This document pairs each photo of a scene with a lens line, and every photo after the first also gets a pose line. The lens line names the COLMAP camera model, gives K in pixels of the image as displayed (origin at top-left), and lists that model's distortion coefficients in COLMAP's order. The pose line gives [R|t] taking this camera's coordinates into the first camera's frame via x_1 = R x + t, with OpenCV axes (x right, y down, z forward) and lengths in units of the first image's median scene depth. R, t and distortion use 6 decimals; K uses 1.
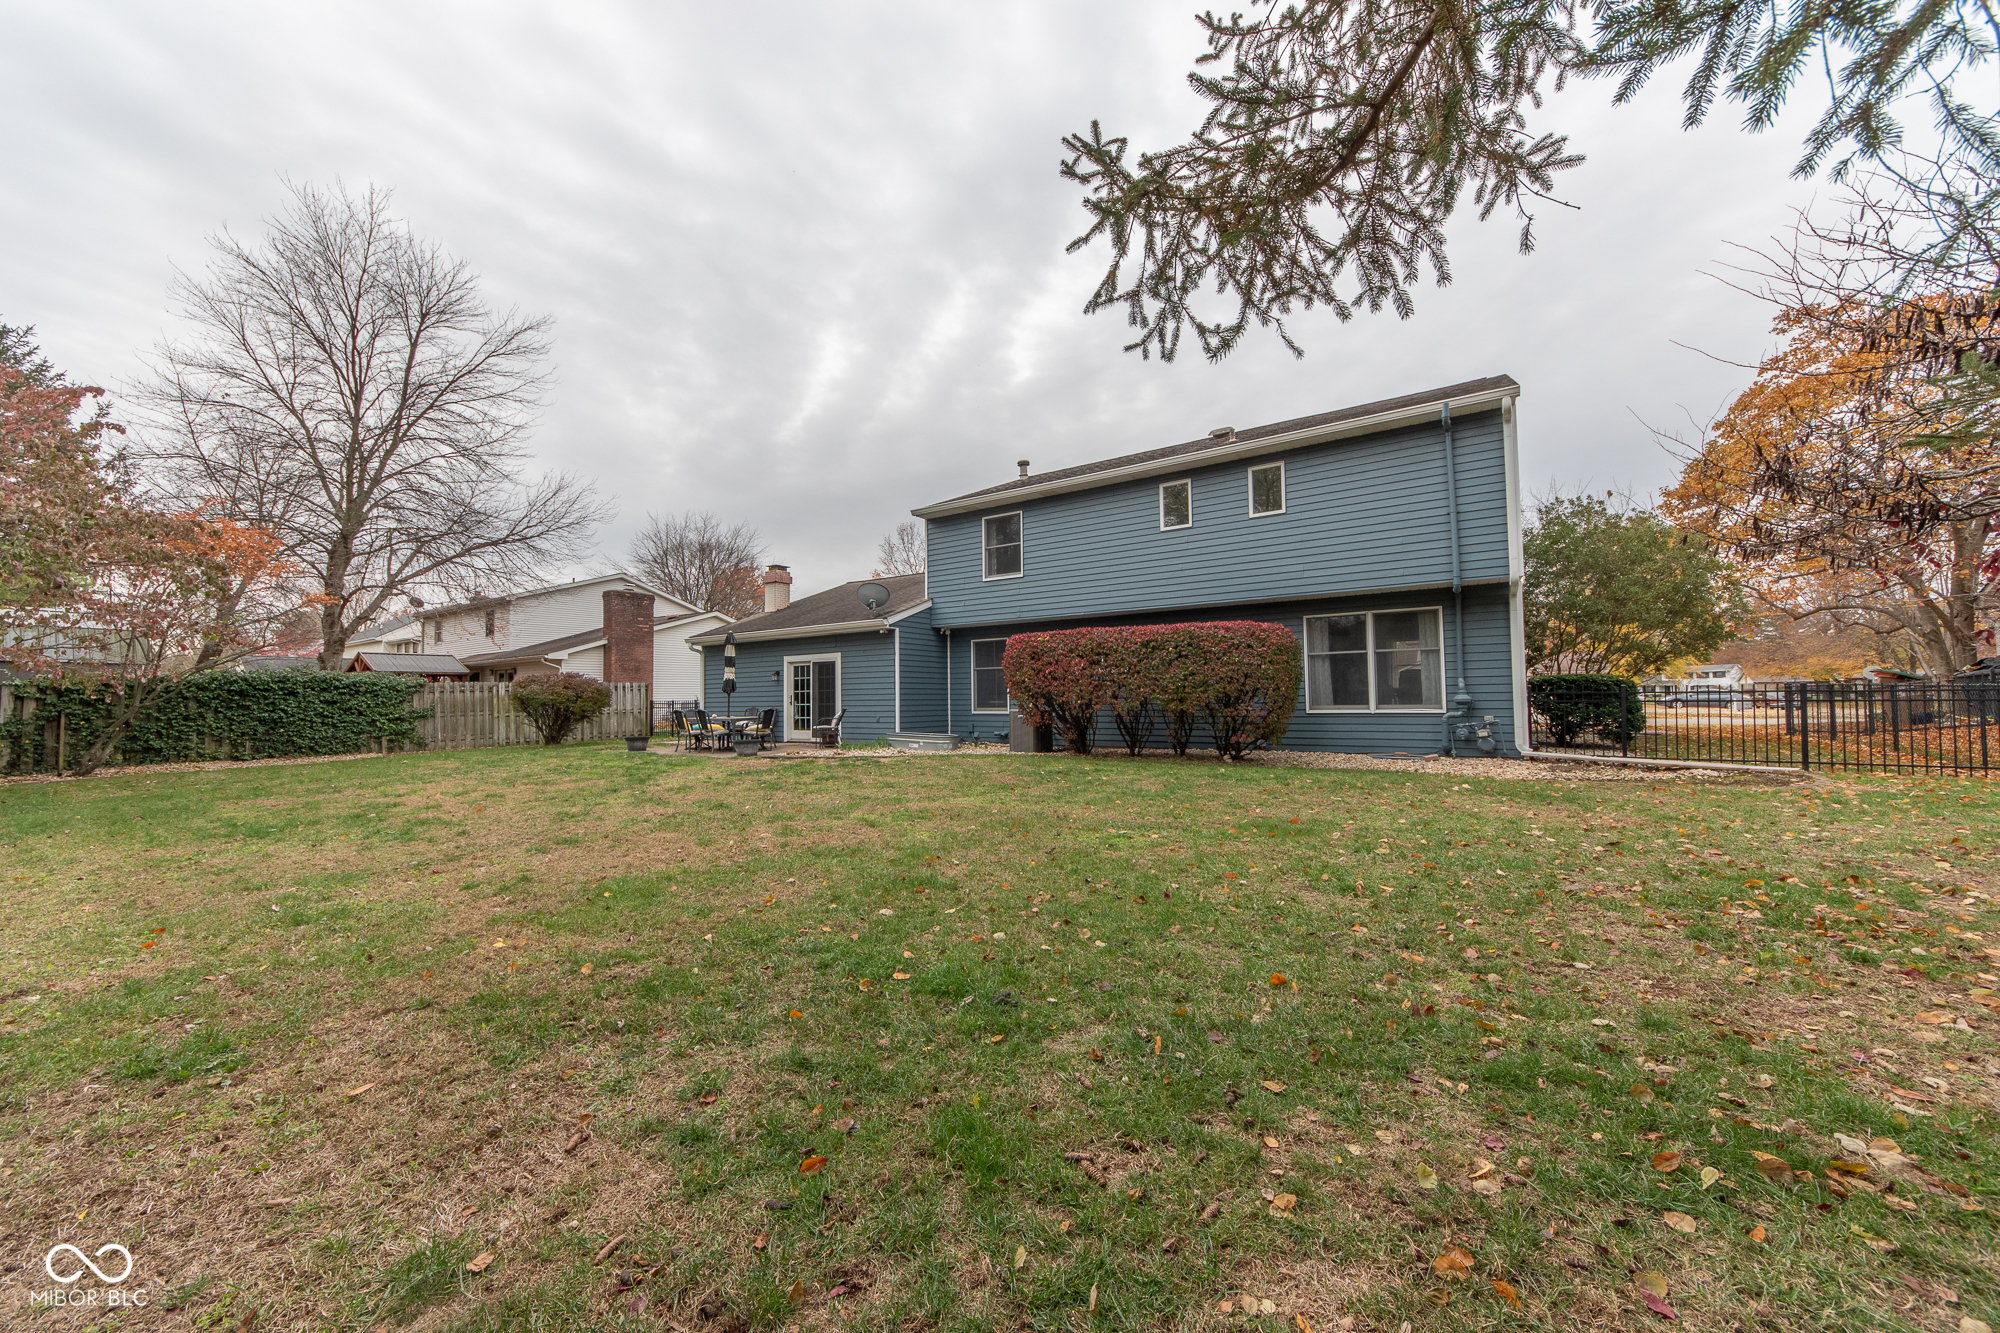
lens RADIAL K [[711.5, 0, 1001.8], [0, 711.5, 674.2], [0, 0, 1]] dist [0.001093, -0.000011]
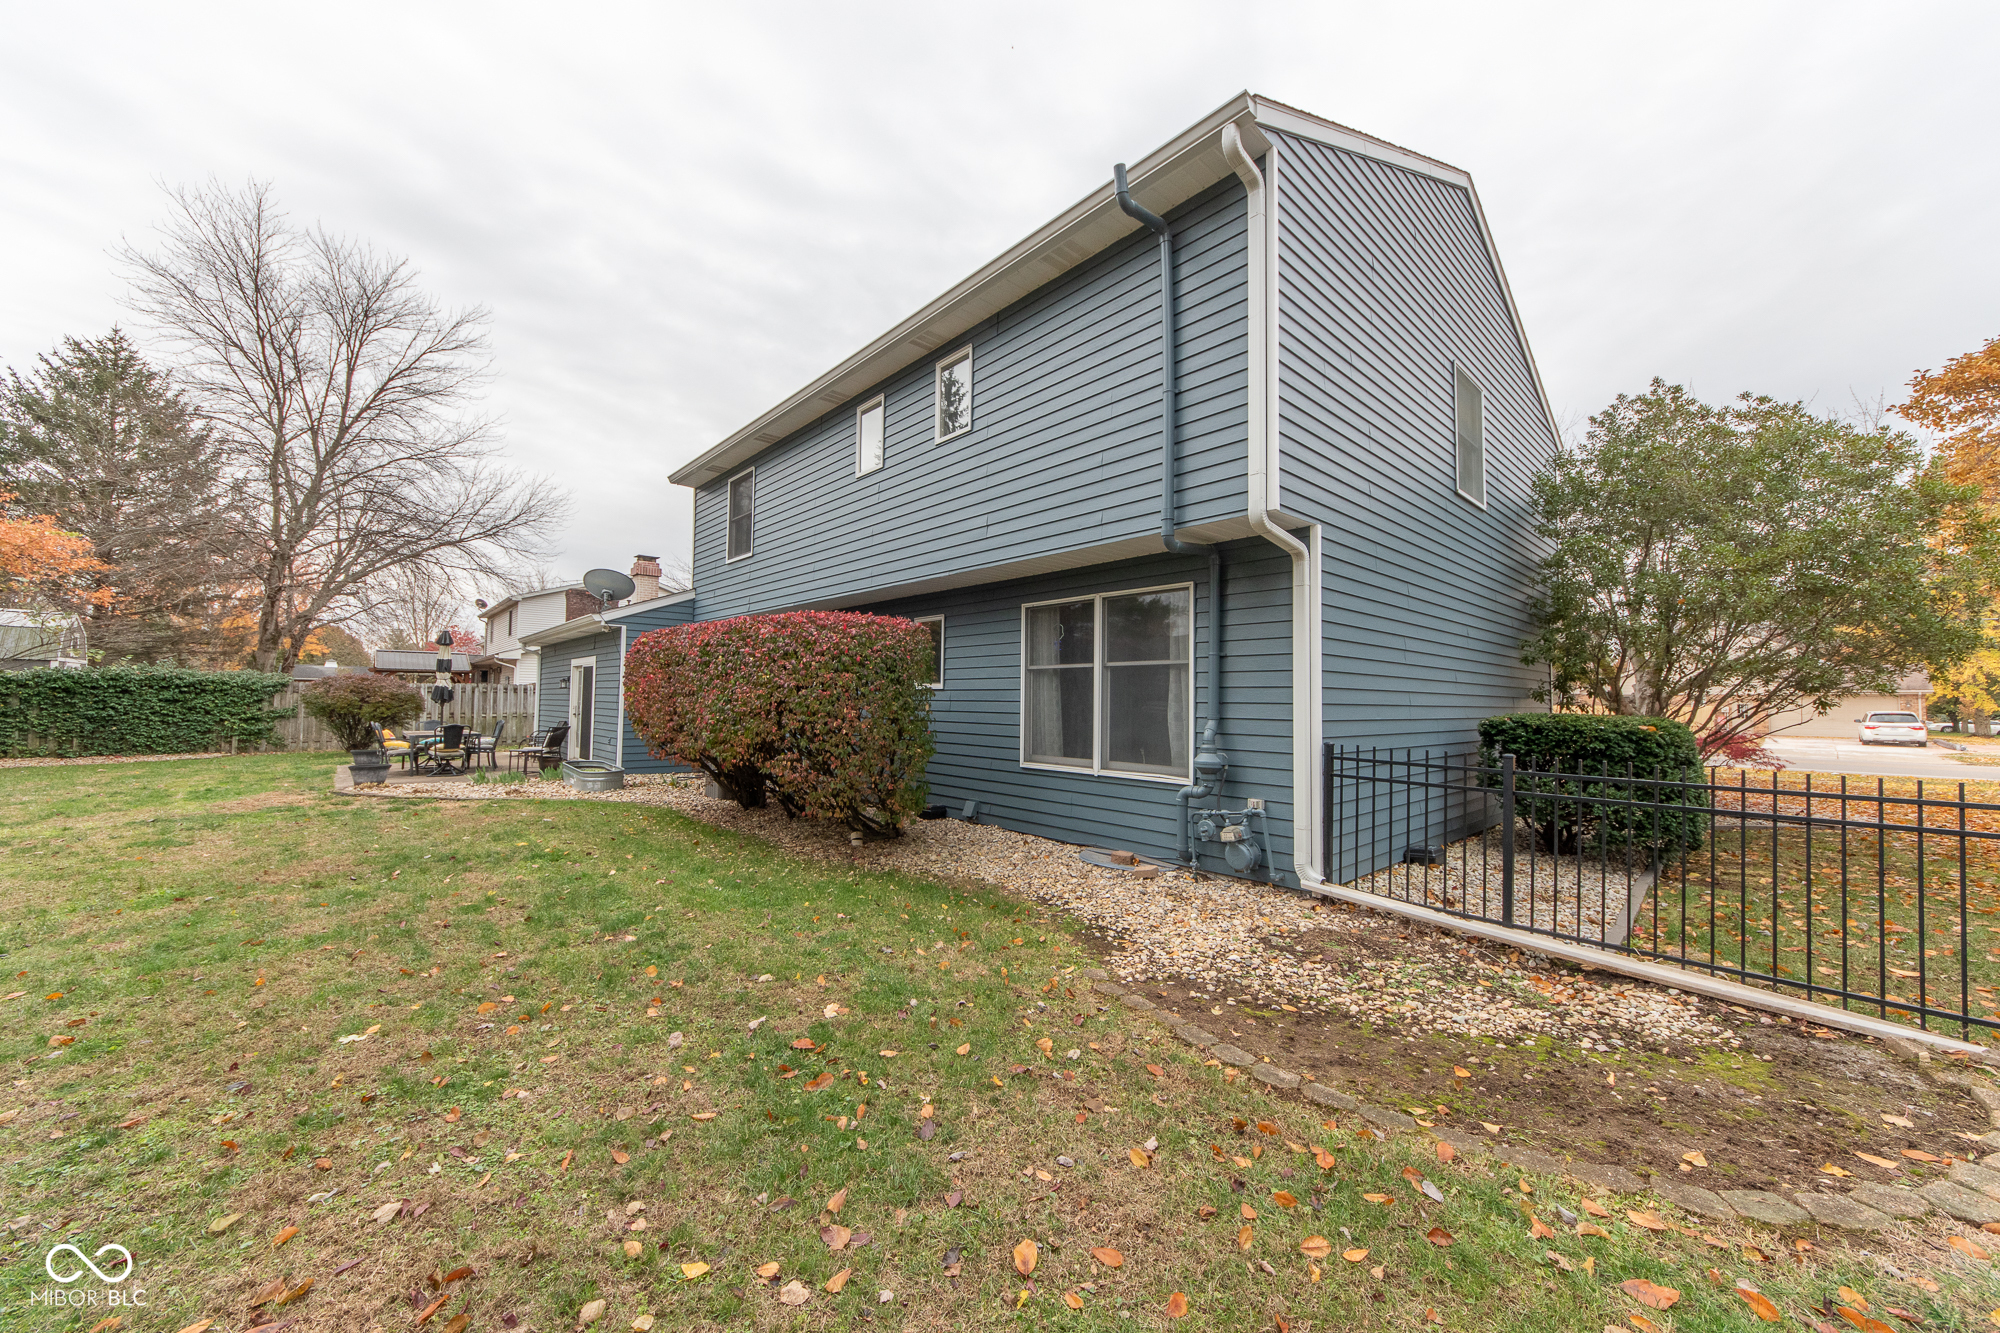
lens RADIAL K [[717.1, 0, 988.8], [0, 717.1, 669.0], [0, 0, 1]] dist [0.002294, 0.000176]
pose [[0.968524, 0.013968, -0.248528, 0.415597], [-0.016244, 0.999843, -0.007108, -0.016641], [0.248389, 0.010921, 0.968599, 0.310402]]
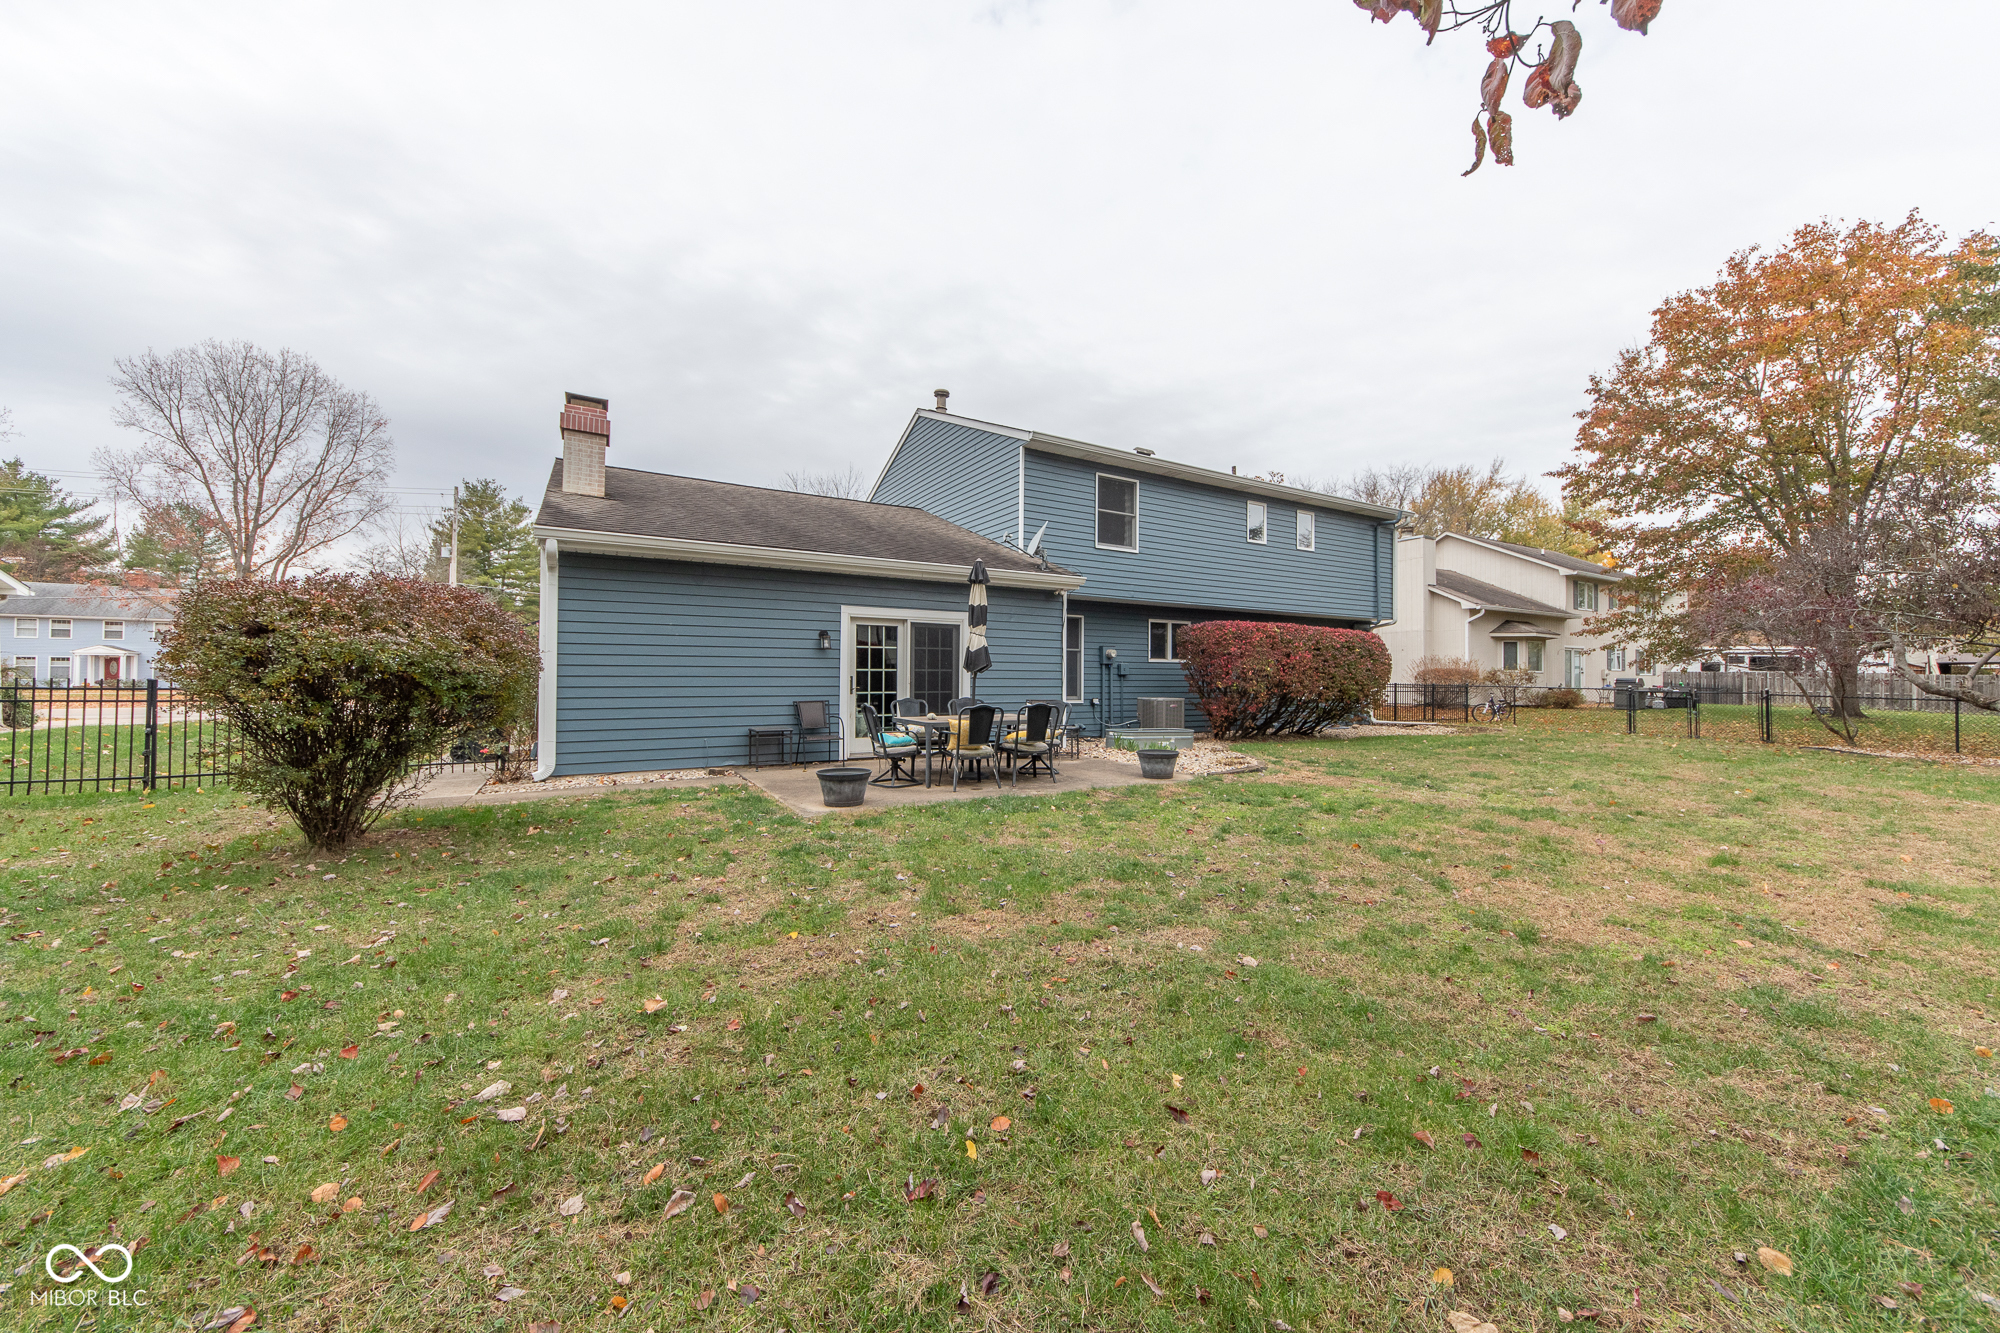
lens RADIAL K [[711.5, 0, 1001.8], [0, 711.5, 674.2], [0, 0, 1]] dist [0.001093, -0.000011]
pose [[0.441837, 0.021173, 0.896845, -0.789260], [-0.043551, 0.999049, -0.002130, 0.025474], [-0.896037, -0.038117, 0.442339, 0.680666]]
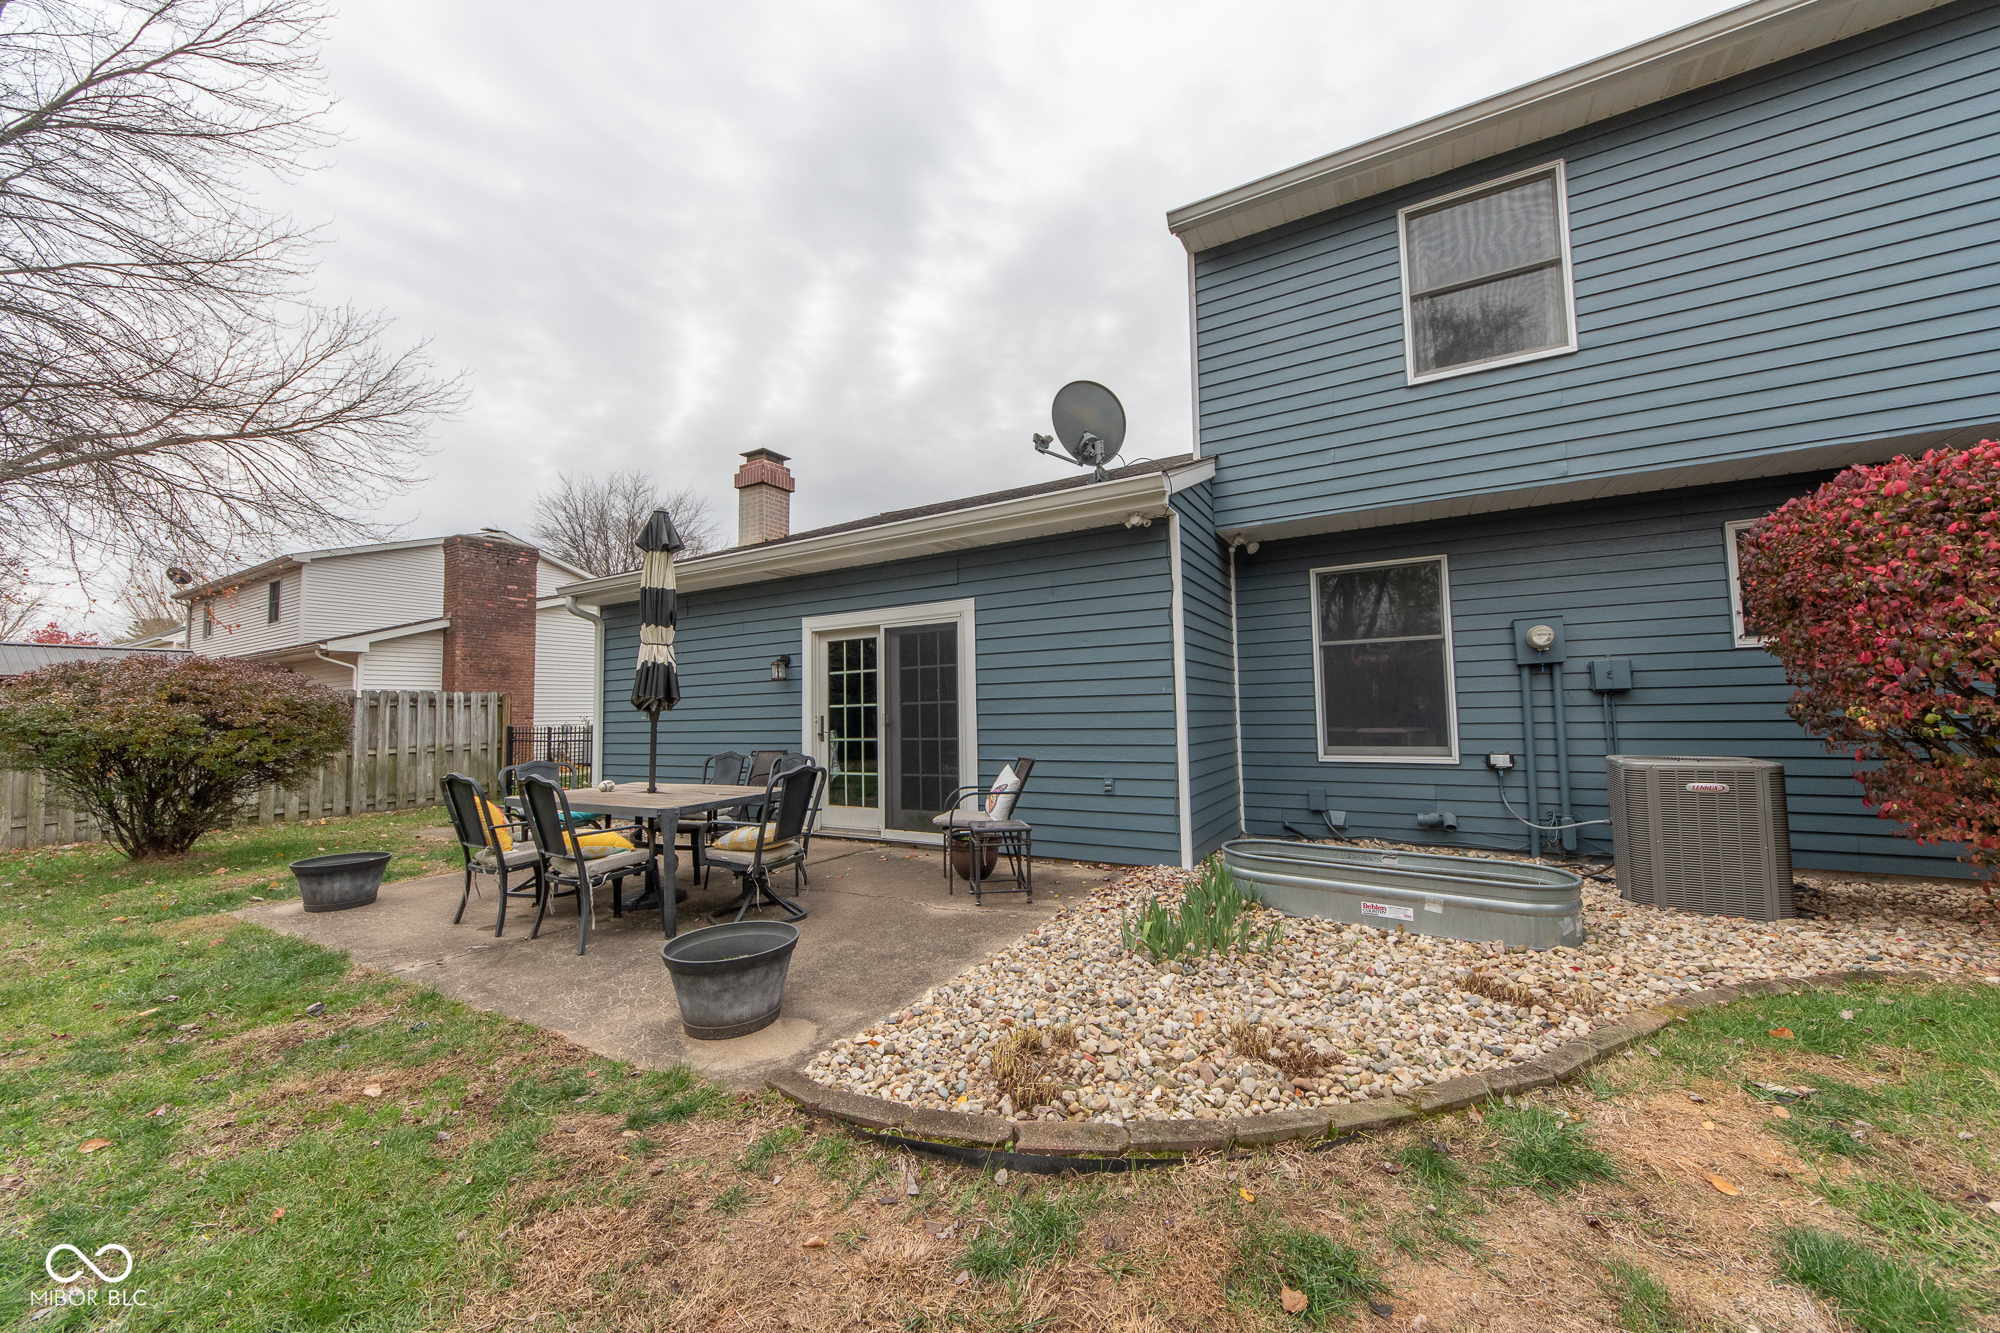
lens RADIAL K [[711.5, 0, 1001.8], [0, 711.5, 674.2], [0, 0, 1]] dist [0.001093, -0.000011]
pose [[0.997467, -0.002975, 0.071066, -0.236844], [0.004548, 0.999748, -0.021991, 0.016522], [-0.070983, 0.022258, 0.997229, 0.631822]]
